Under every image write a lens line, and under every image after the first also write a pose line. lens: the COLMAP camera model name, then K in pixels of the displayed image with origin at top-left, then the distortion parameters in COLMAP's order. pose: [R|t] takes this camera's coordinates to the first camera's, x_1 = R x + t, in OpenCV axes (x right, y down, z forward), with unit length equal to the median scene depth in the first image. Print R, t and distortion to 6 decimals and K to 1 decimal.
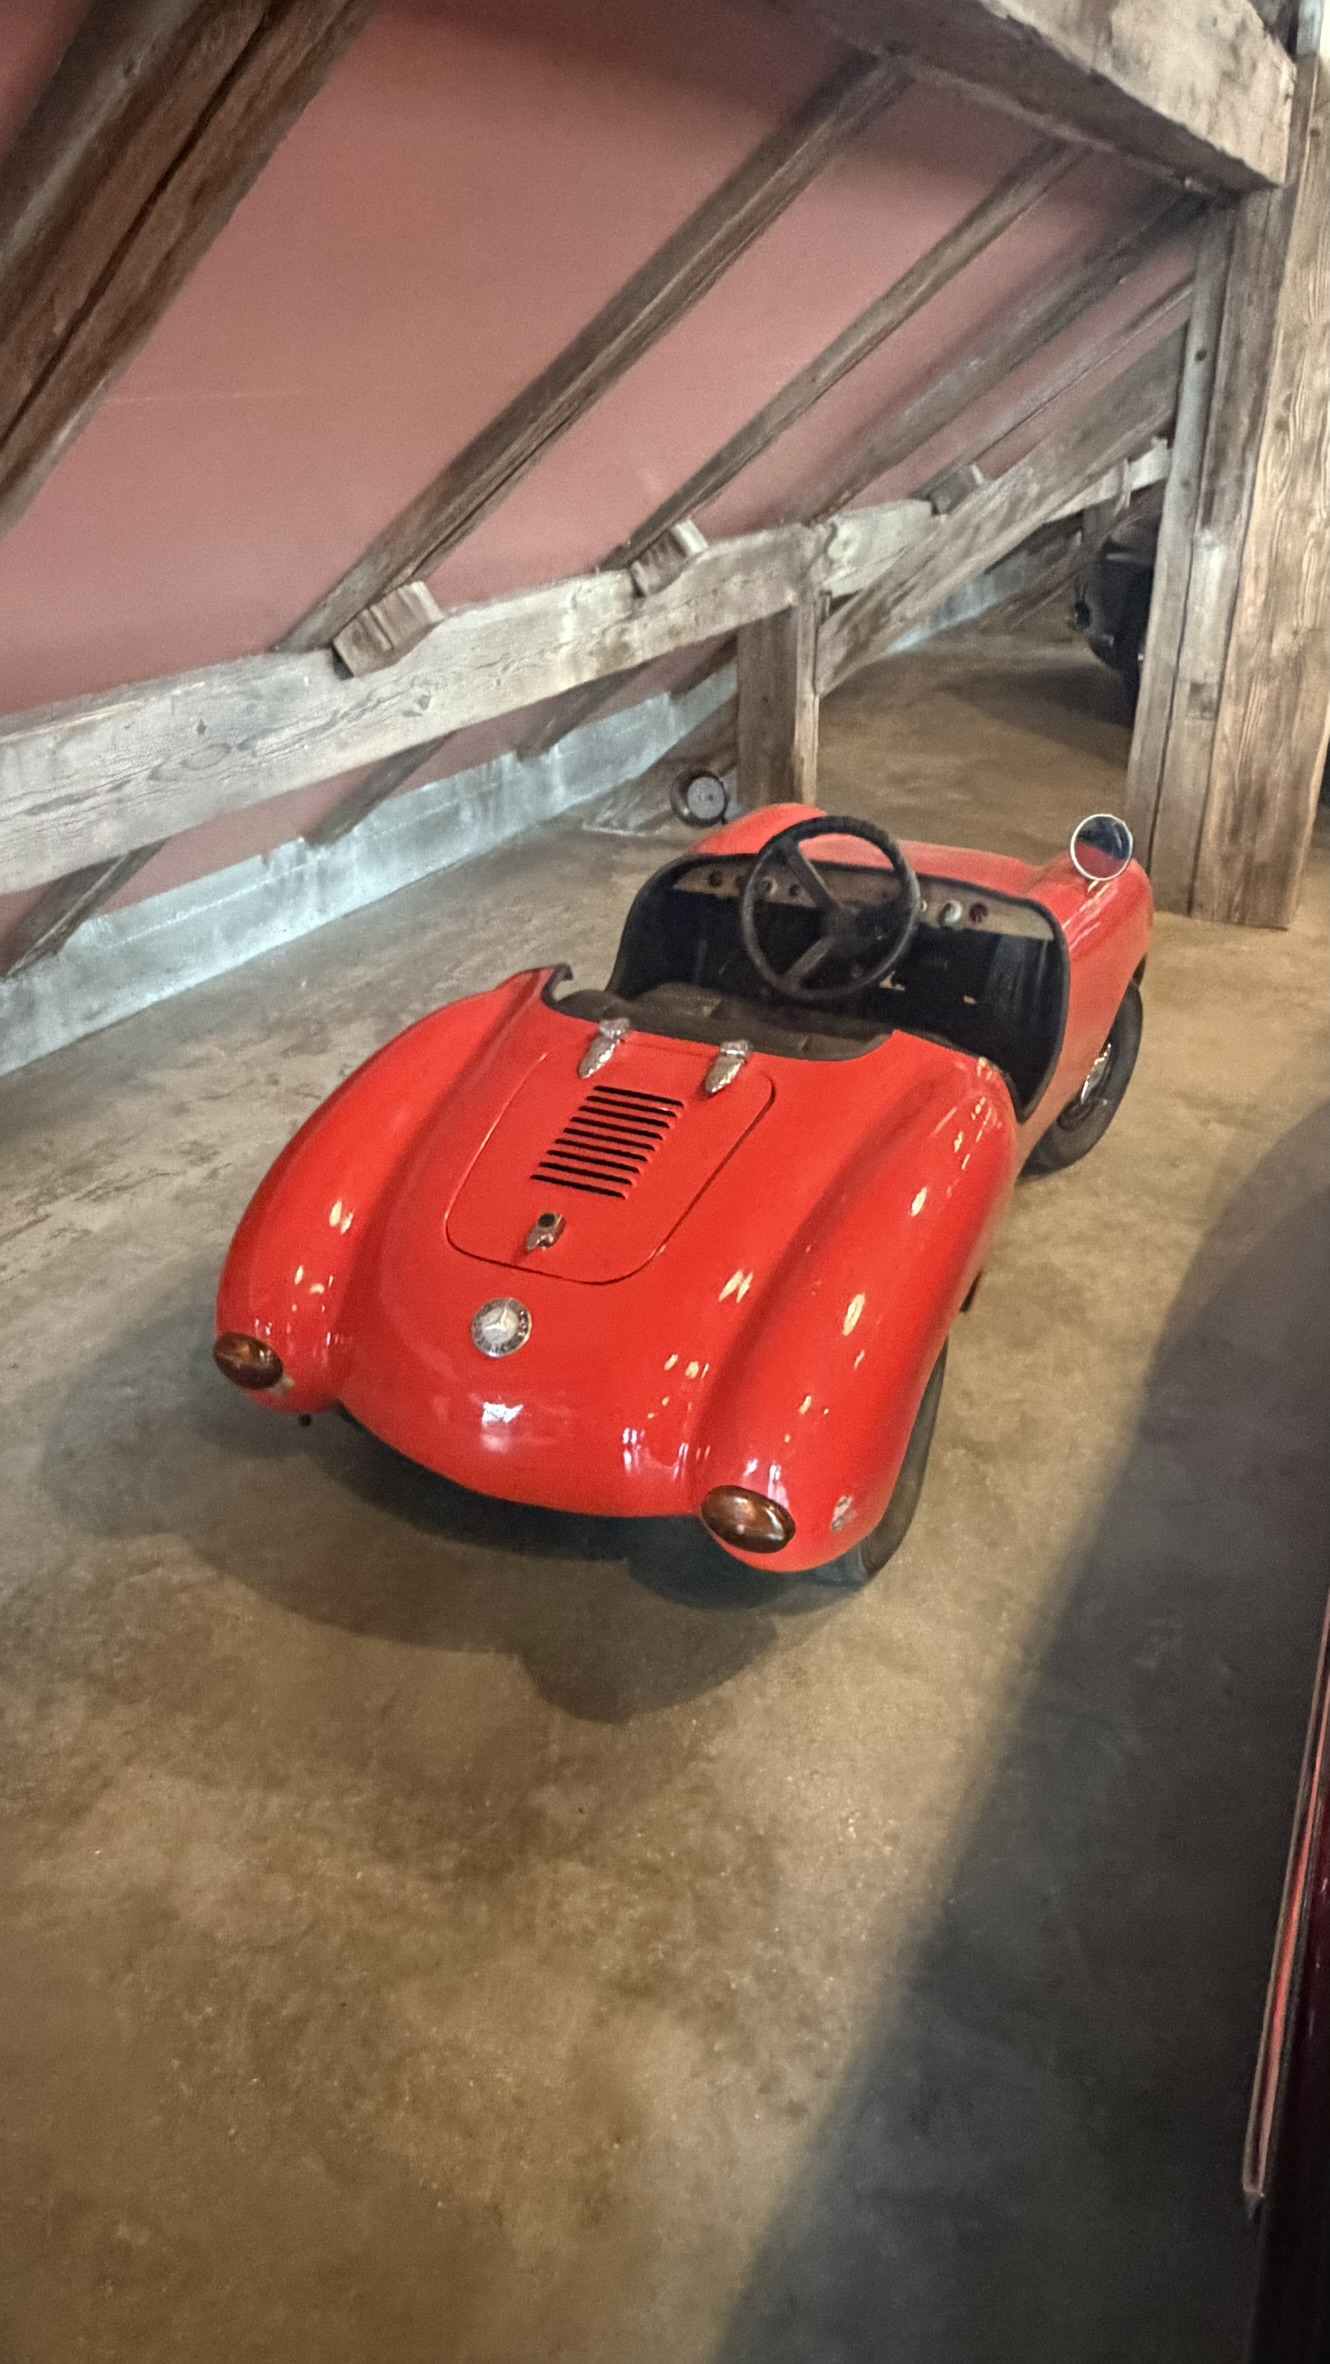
lens RADIAL K [[1549.4, 0, 665.0], [0, 1549.4, 1182.0], [0, 0, 1]] dist [0.000989, -0.003487]
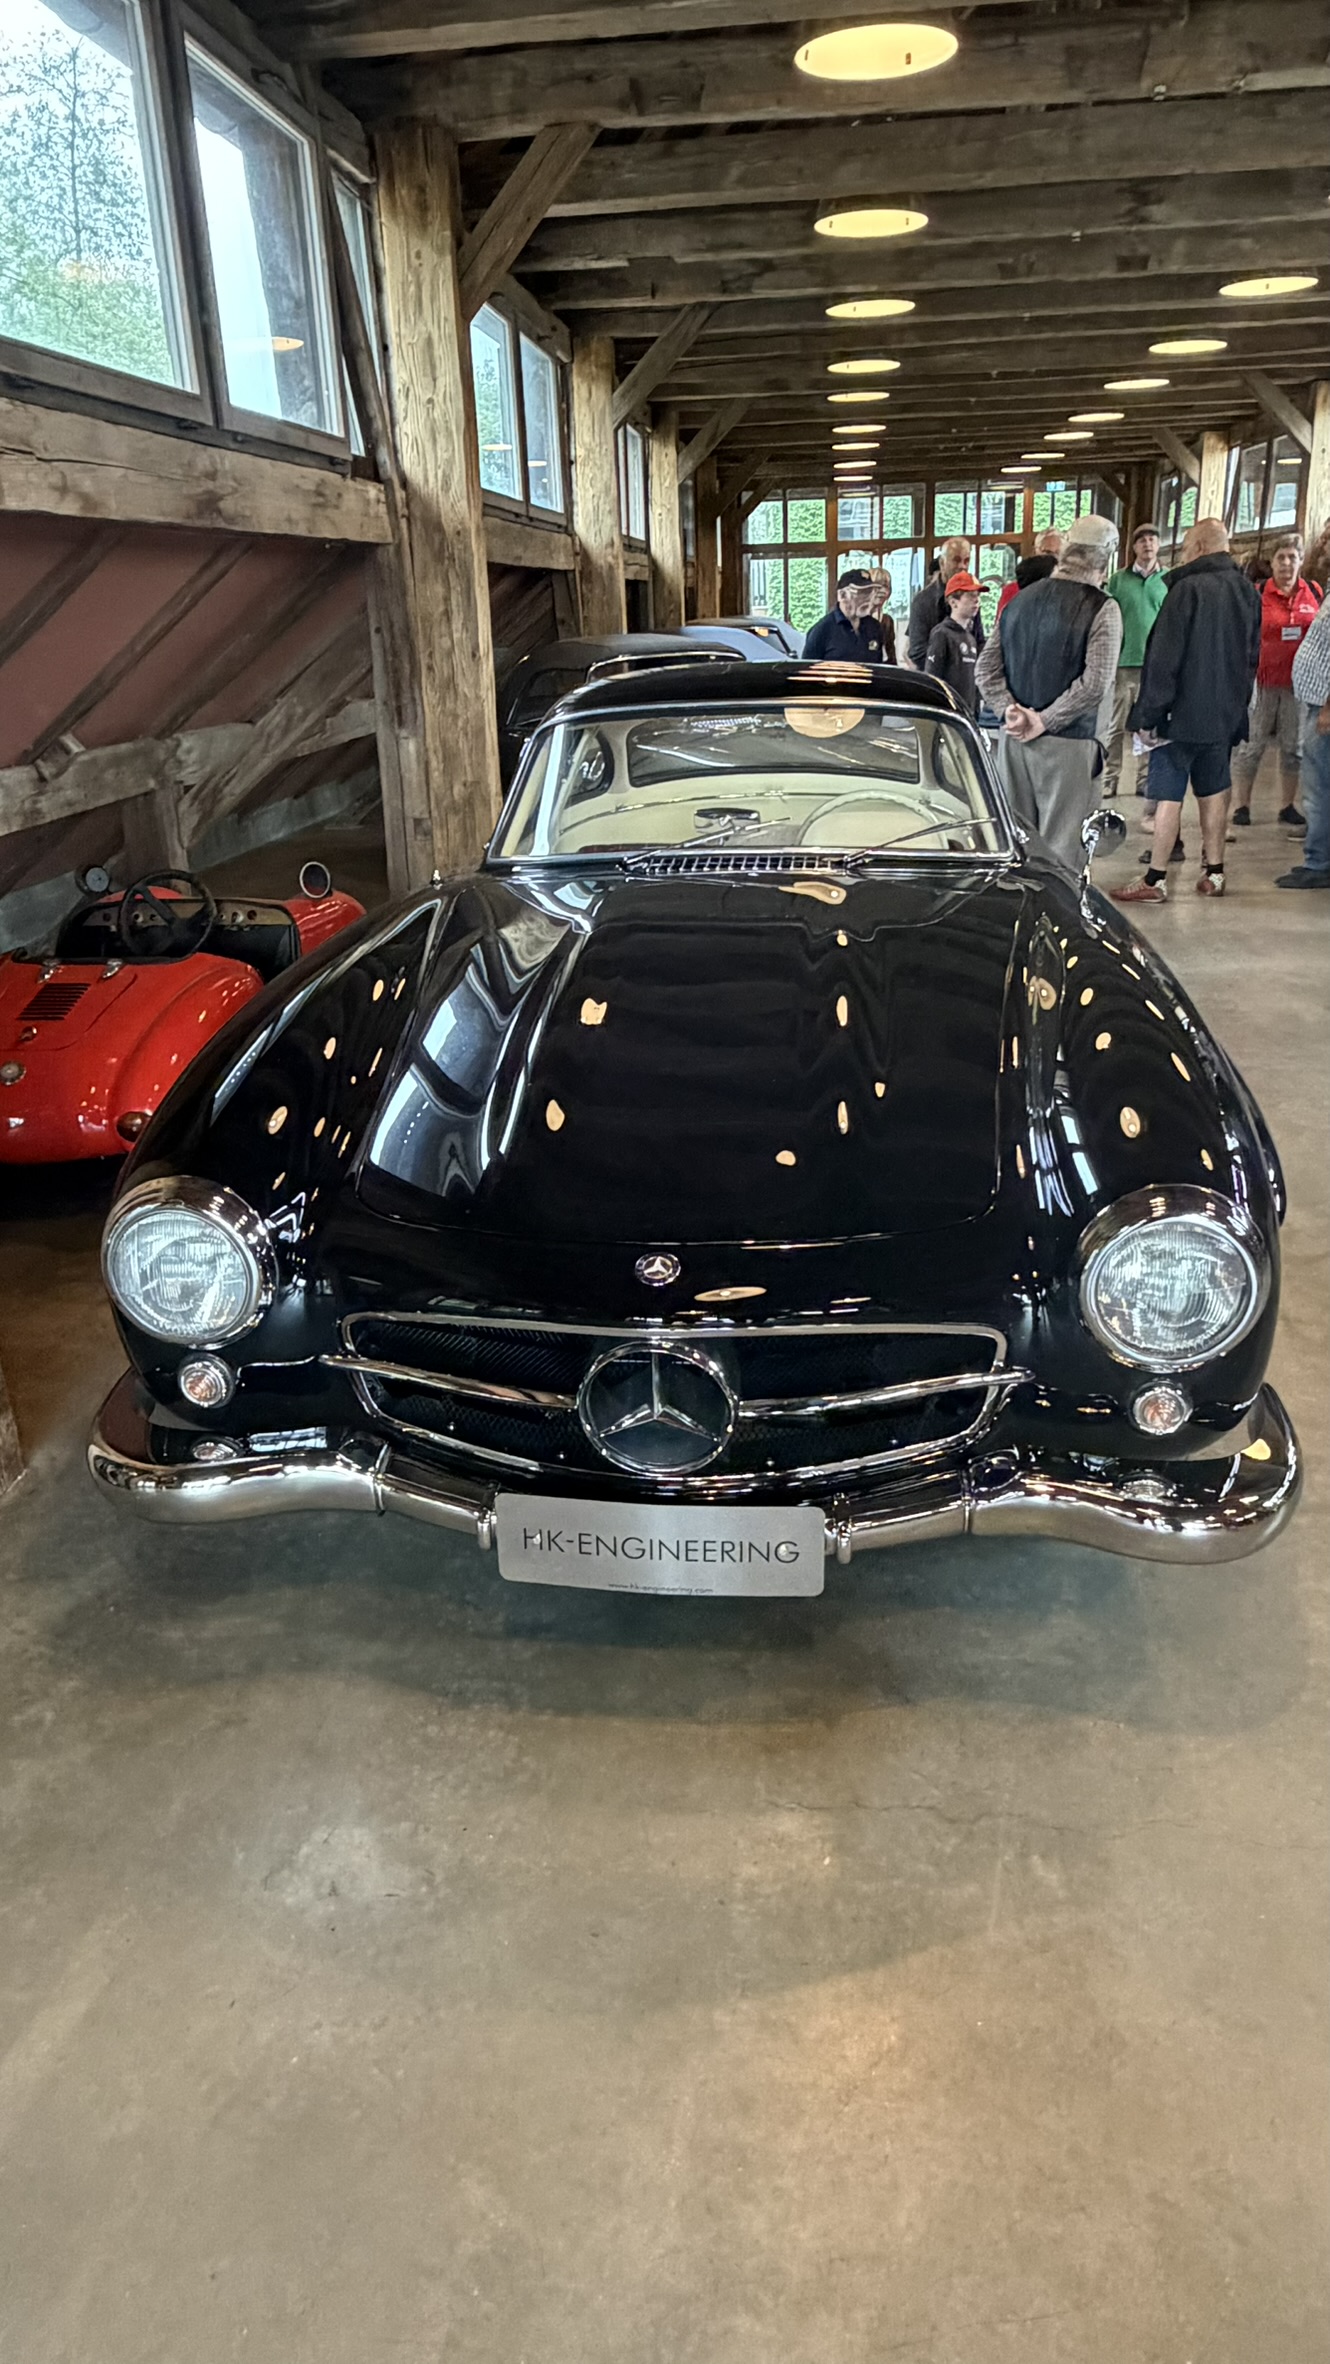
lens RADIAL K [[1549.4, 0, 665.0], [0, 1549.4, 1182.0], [0, 0, 1]] dist [0.000989, -0.003487]
pose [[0.938257, -0.133067, 0.319324, 0.018030], [0.175808, 0.978387, -0.108862, 0.287628], [-0.297936, 0.158280, 0.941372, -0.576473]]
